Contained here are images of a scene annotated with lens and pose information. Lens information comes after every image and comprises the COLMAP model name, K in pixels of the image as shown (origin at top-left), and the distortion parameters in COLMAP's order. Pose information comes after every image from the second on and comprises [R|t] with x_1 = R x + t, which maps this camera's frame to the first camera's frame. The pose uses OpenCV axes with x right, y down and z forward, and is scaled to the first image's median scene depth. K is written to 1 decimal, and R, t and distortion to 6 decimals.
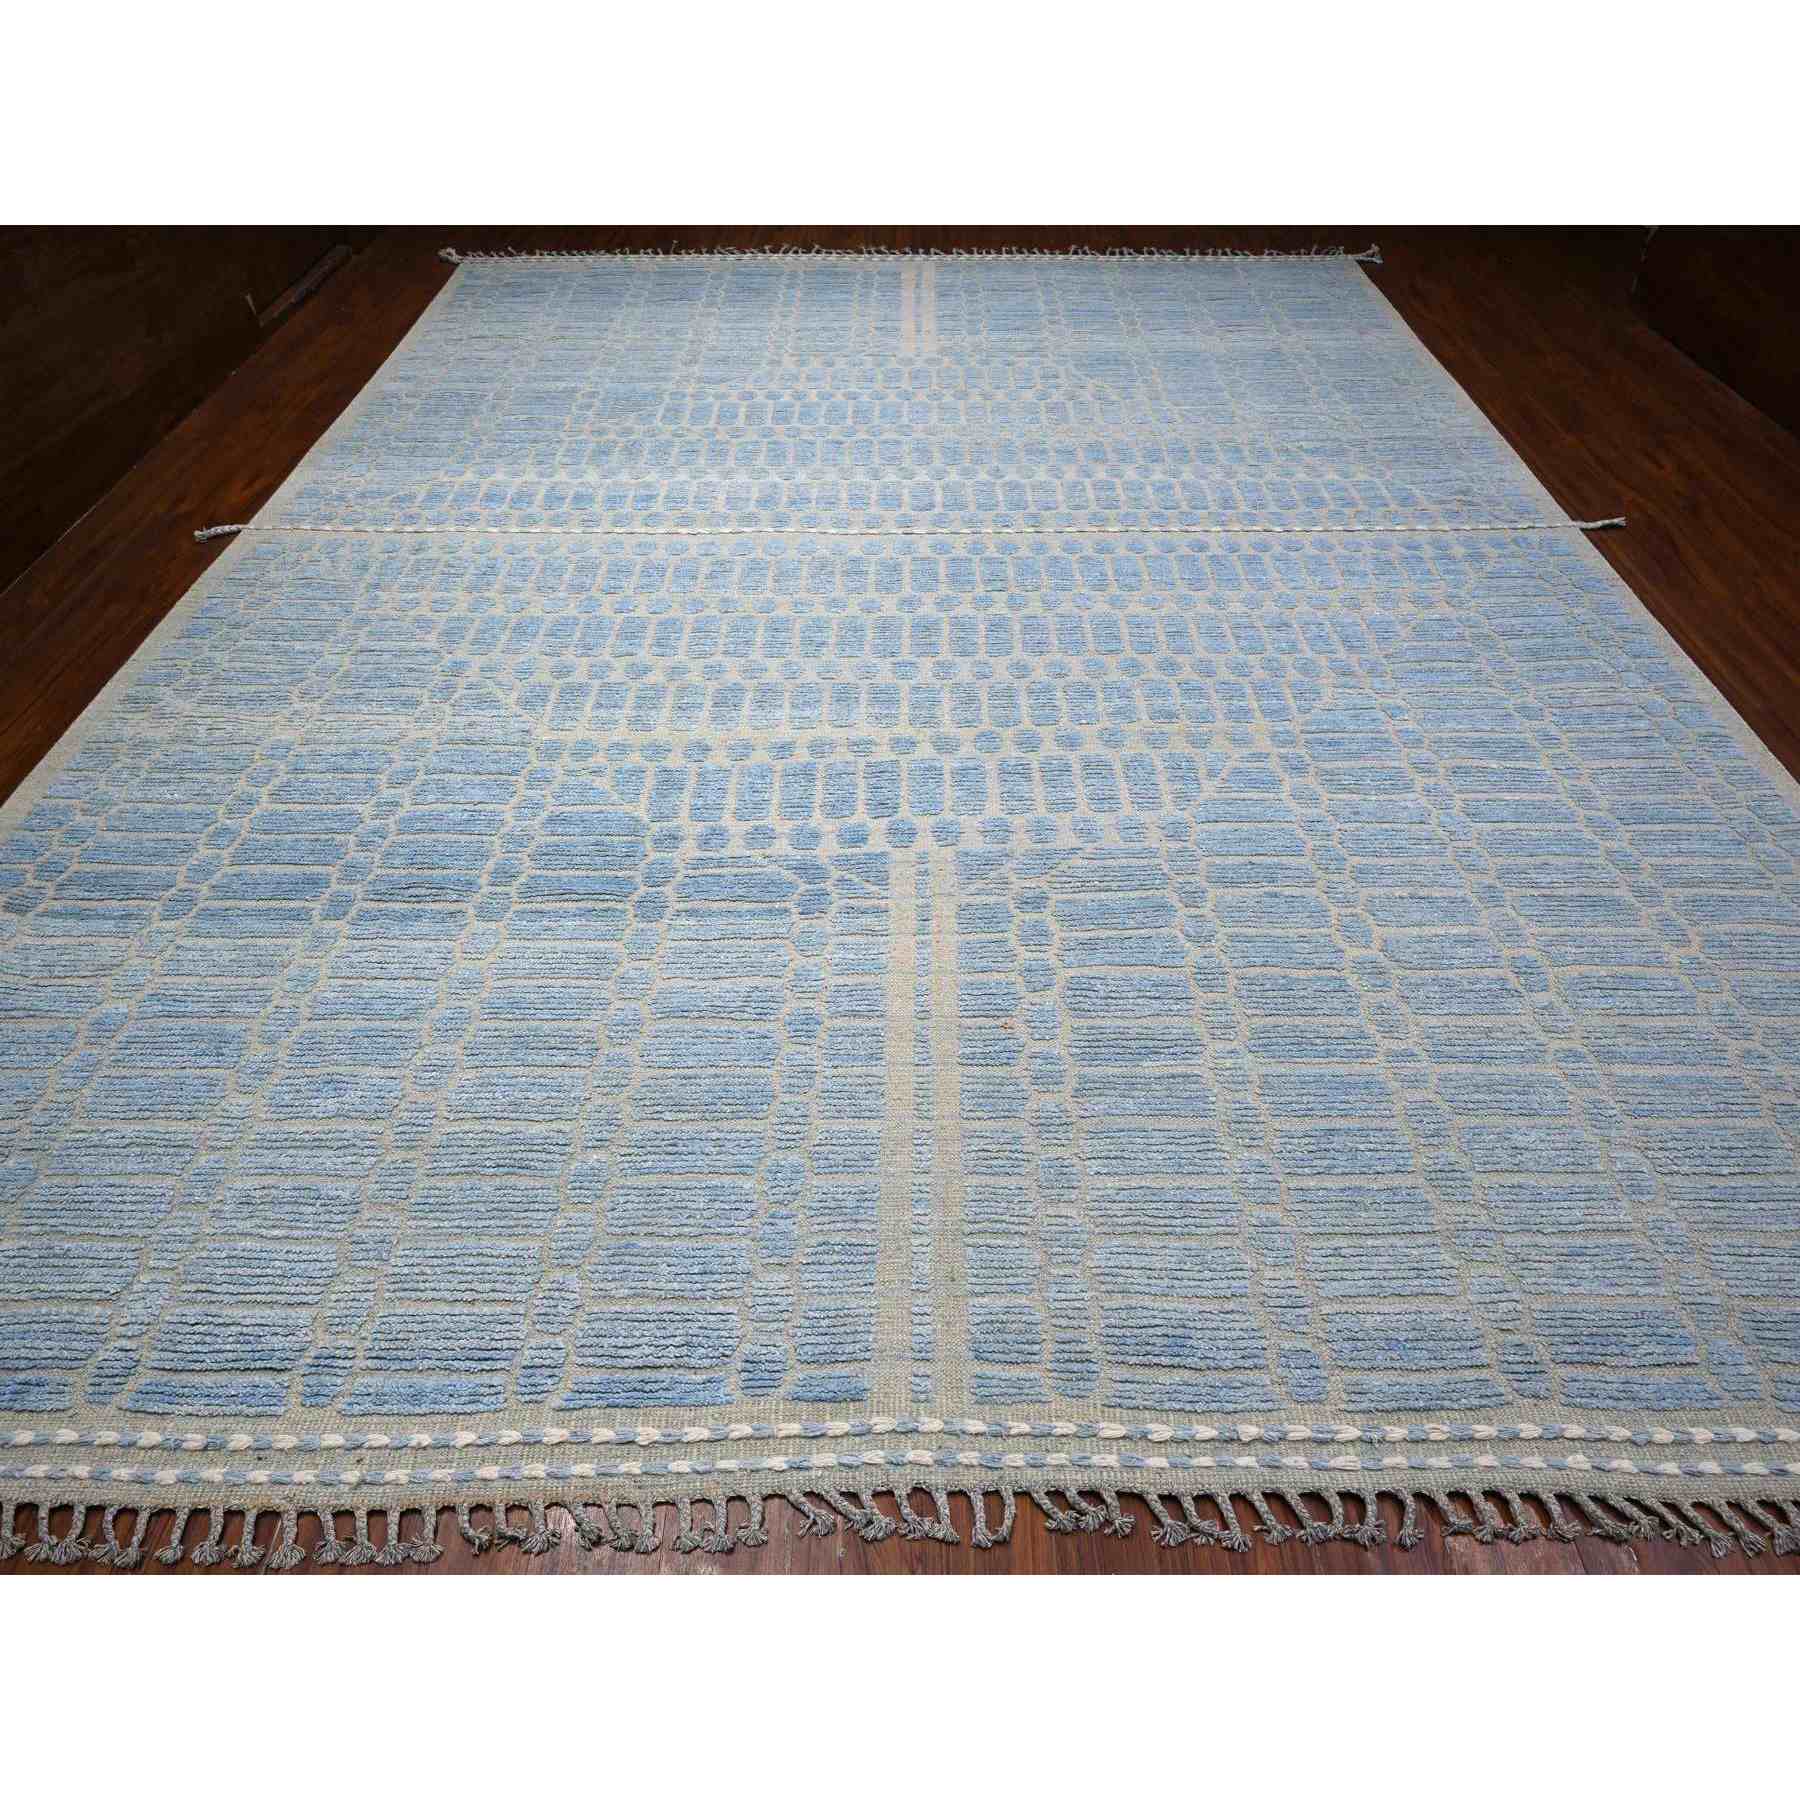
lens RADIAL K [[1035.0, 0, 900.0], [0, 1035.0, 900.0], [0, 0, 1]] dist [-0.006180, -0.002156]
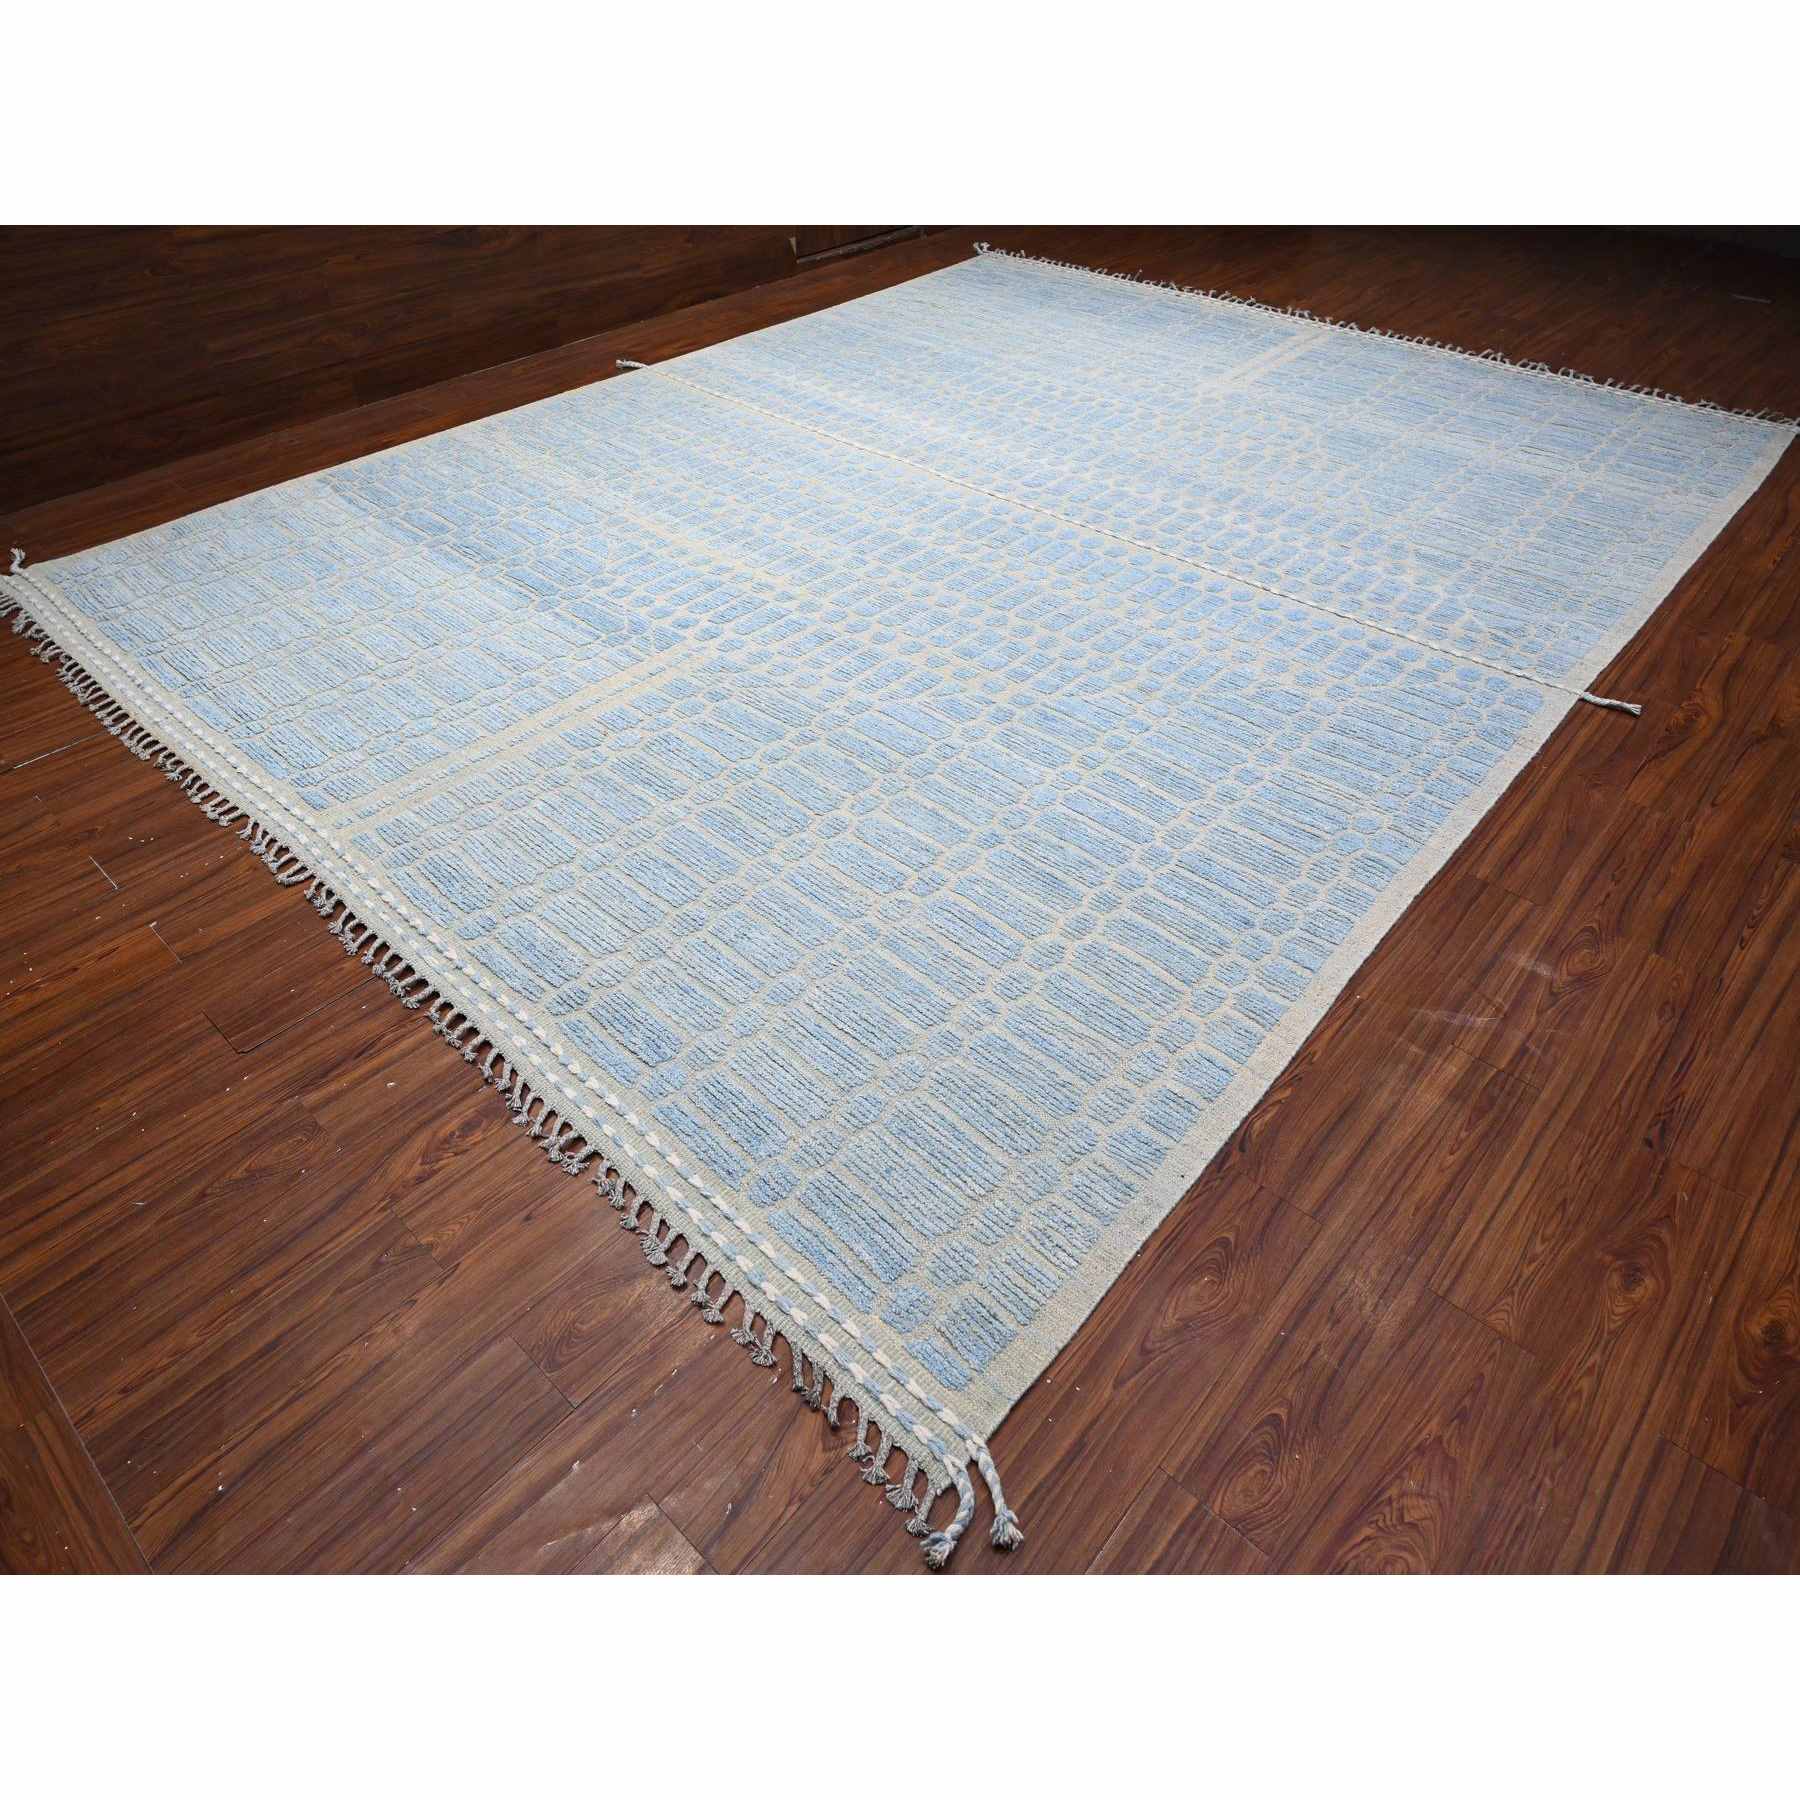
lens RADIAL K [[1035.0, 0, 900.0], [0, 1035.0, 900.0], [0, 0, 1]] dist [-0.006180, -0.002156]
pose [[0.753164, 0.464740, -0.465575, 0.830156], [-0.485149, 0.870388, 0.083998, 0.003203], [0.444268, 0.162609, 0.881013, -0.023583]]
